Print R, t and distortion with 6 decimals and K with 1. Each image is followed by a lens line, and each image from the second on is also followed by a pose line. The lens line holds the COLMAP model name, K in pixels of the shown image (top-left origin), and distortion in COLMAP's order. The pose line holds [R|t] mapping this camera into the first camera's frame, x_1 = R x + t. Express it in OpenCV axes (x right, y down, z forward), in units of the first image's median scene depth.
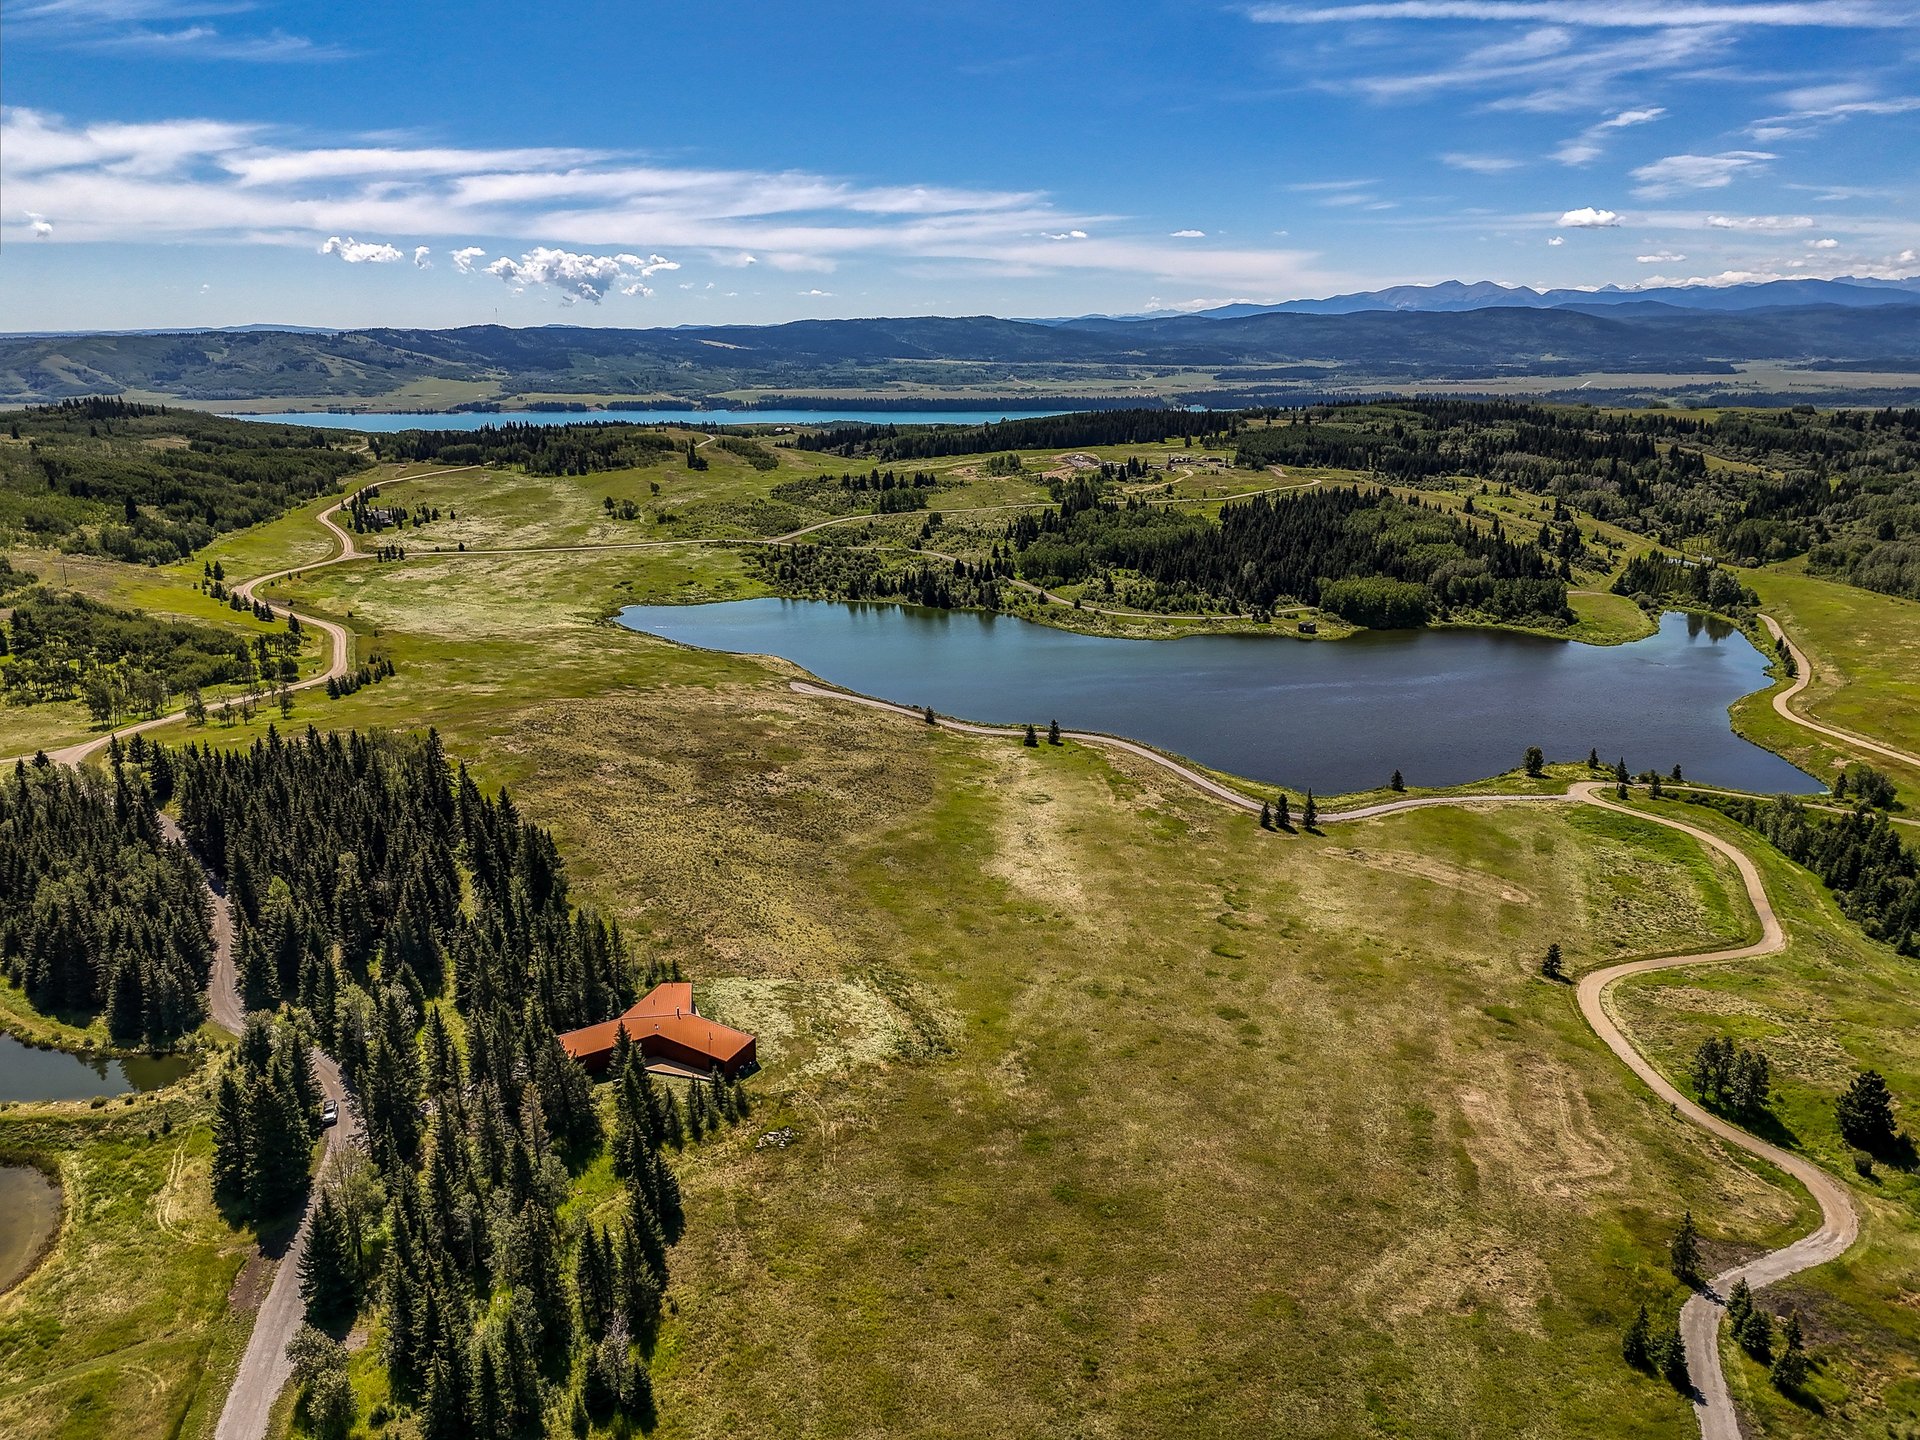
lens RADIAL K [[1435.4, 0, 960.0], [0, 1435.4, 720.0], [0, 0, 1]] dist [0.080020, -0.086640]
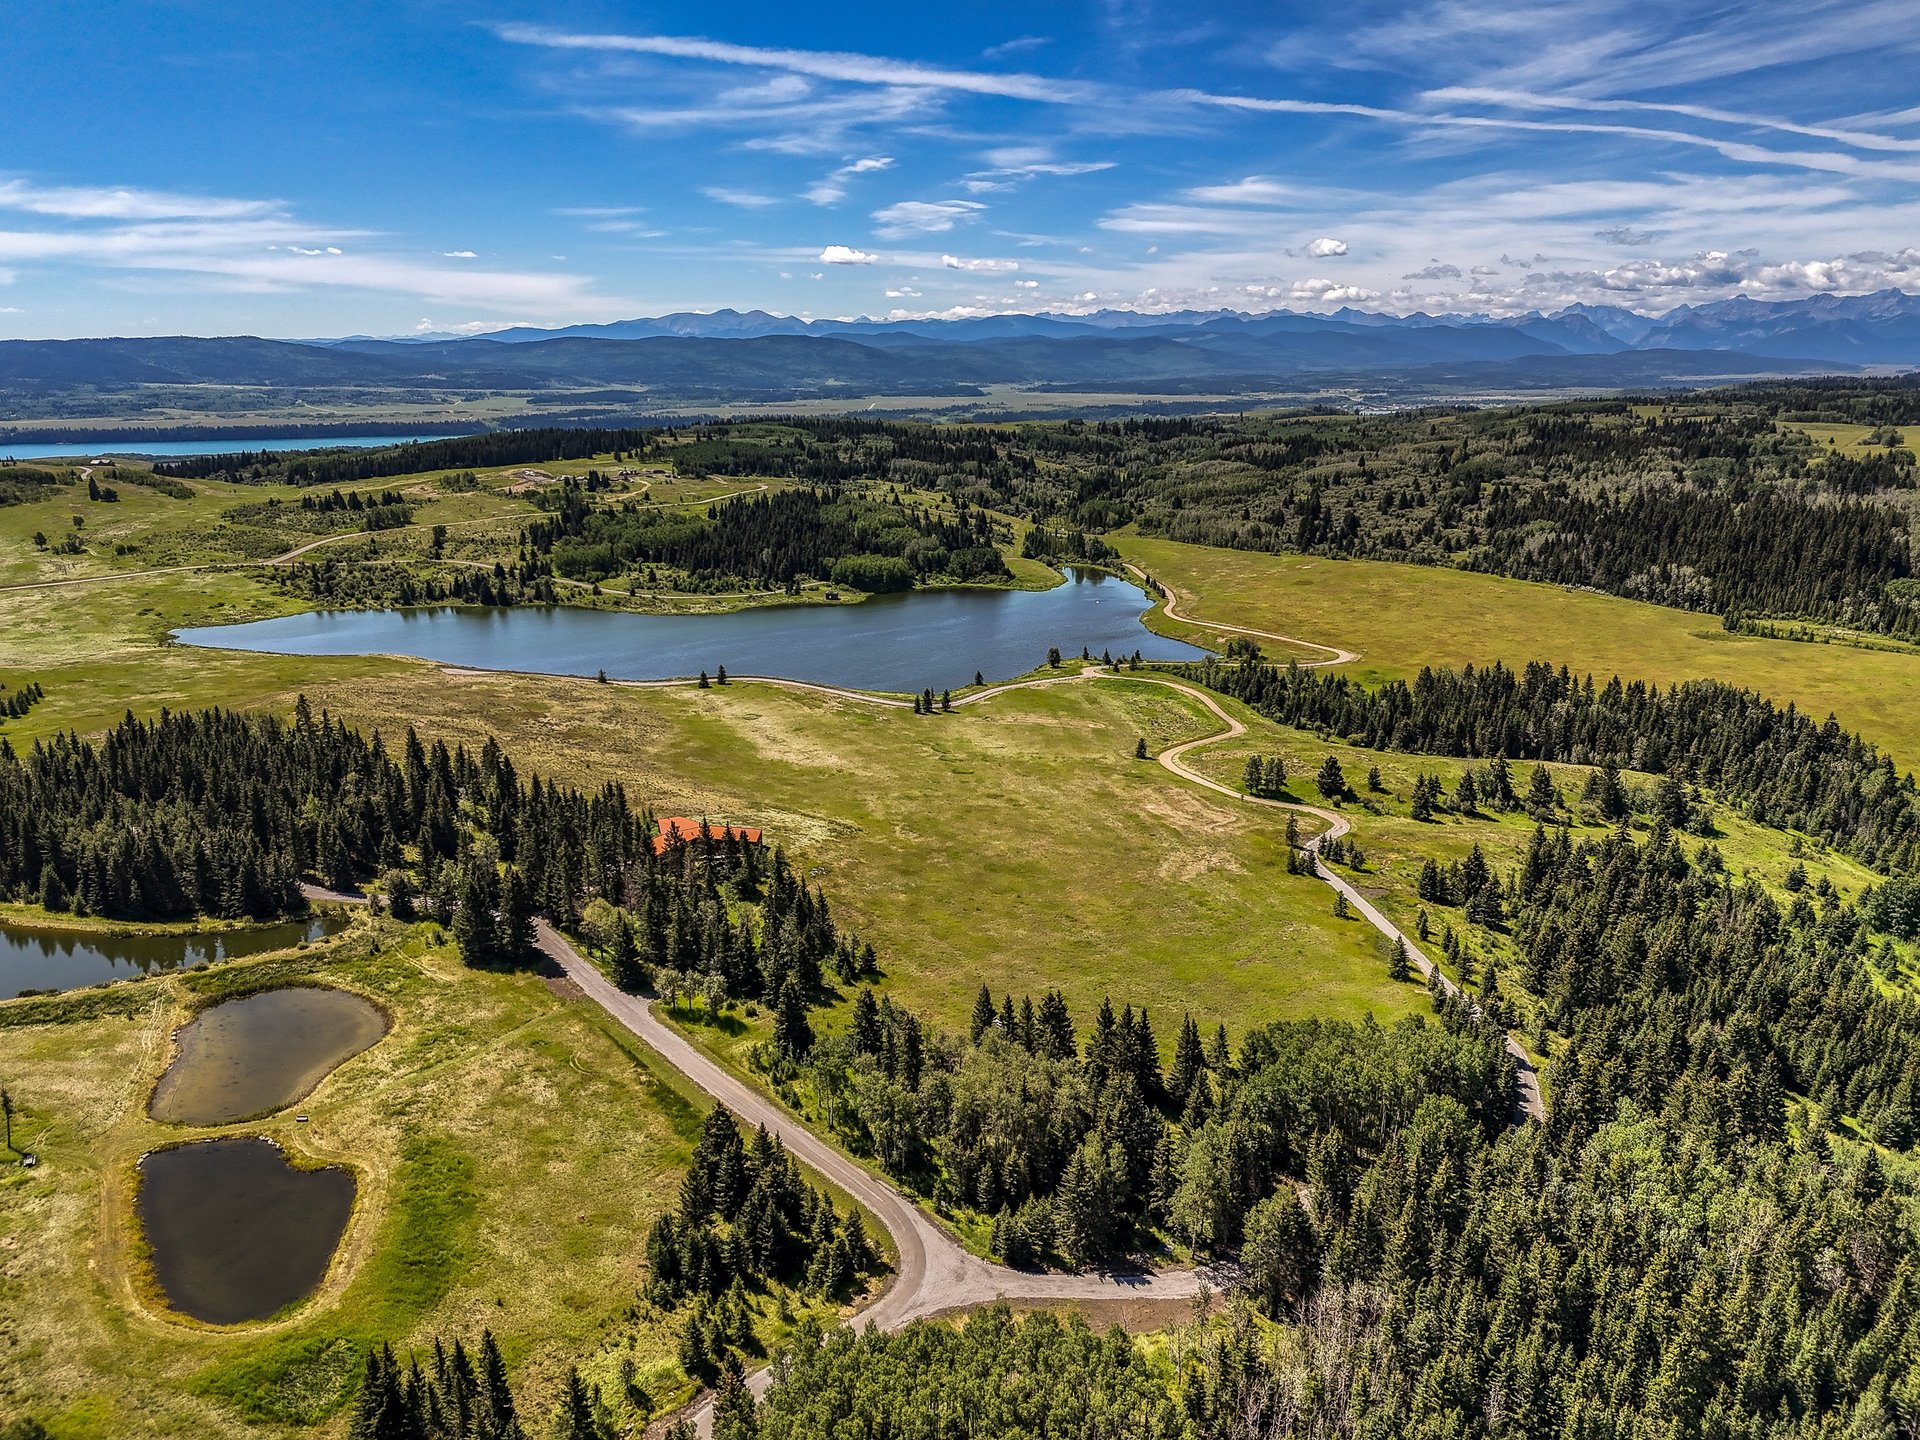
lens RADIAL K [[1404.9, 0, 954.8], [0, 1404.9, 780.9], [0, 0, 1]] dist [0.107623, -0.144023]
pose [[0.891523, -0.132548, 0.433149, -0.119635], [0.120342, 0.991173, 0.055617, 0.022459], [-0.436698, 0.002542, 0.899605, -0.084388]]
